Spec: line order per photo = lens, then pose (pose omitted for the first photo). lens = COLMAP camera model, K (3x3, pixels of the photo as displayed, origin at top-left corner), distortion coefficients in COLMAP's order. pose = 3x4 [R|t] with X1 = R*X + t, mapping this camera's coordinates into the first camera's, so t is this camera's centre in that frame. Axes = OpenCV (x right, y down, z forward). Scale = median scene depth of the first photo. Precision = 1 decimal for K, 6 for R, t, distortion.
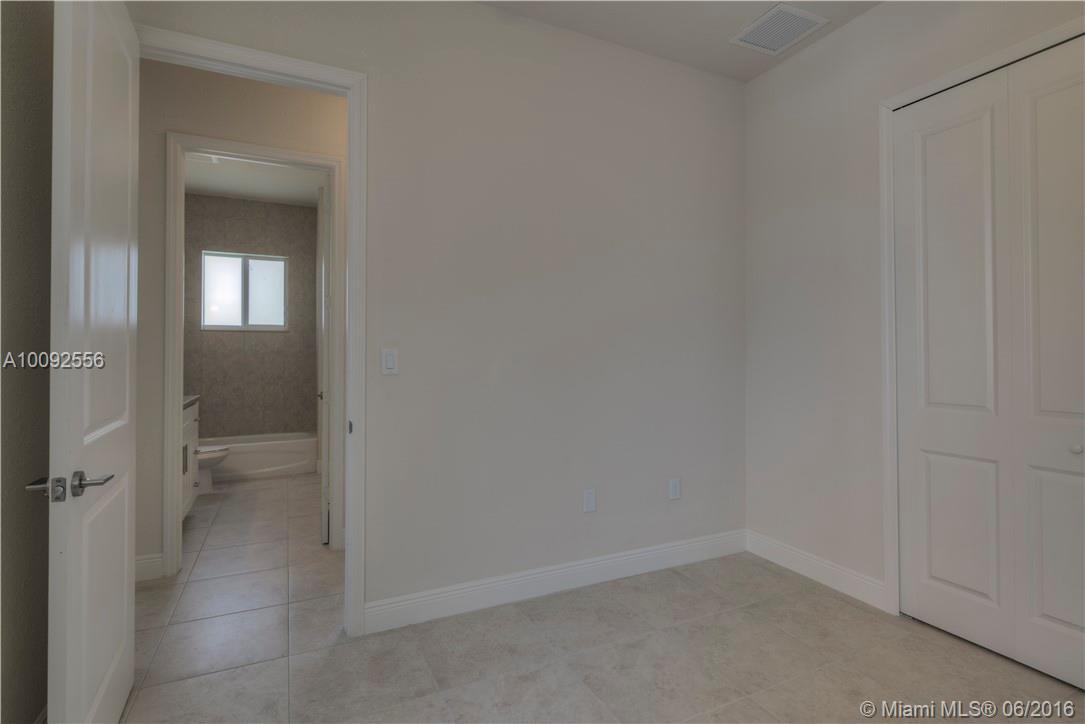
lens RADIAL K [[523.1, 0, 524.9], [0, 523.1, 345.5], [0, 0, 1]] dist [0.001296, -0.000690]
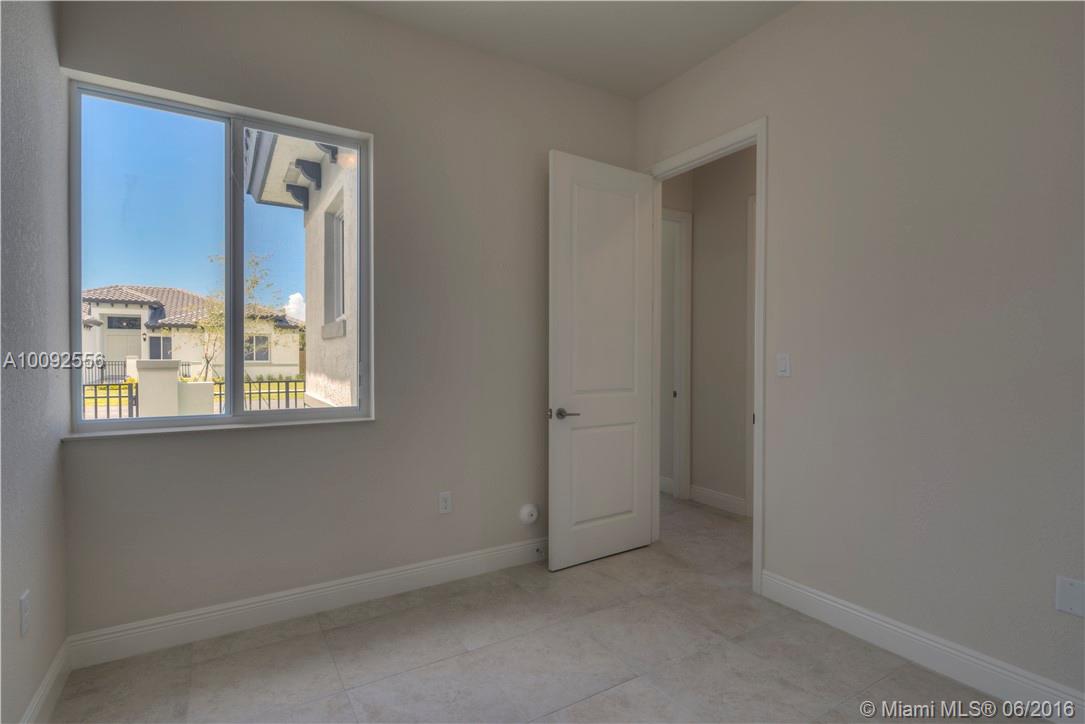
lens RADIAL K [[523.1, 0, 539.9], [0, 523.1, 366.0], [0, 0, 1]] dist [0.001296, -0.000690]
pose [[0.102614, 0.013522, -0.994629, 0.887626], [0.011943, 0.999819, 0.014825, 0.011622], [0.994650, -0.013400, 0.102434, 0.420925]]
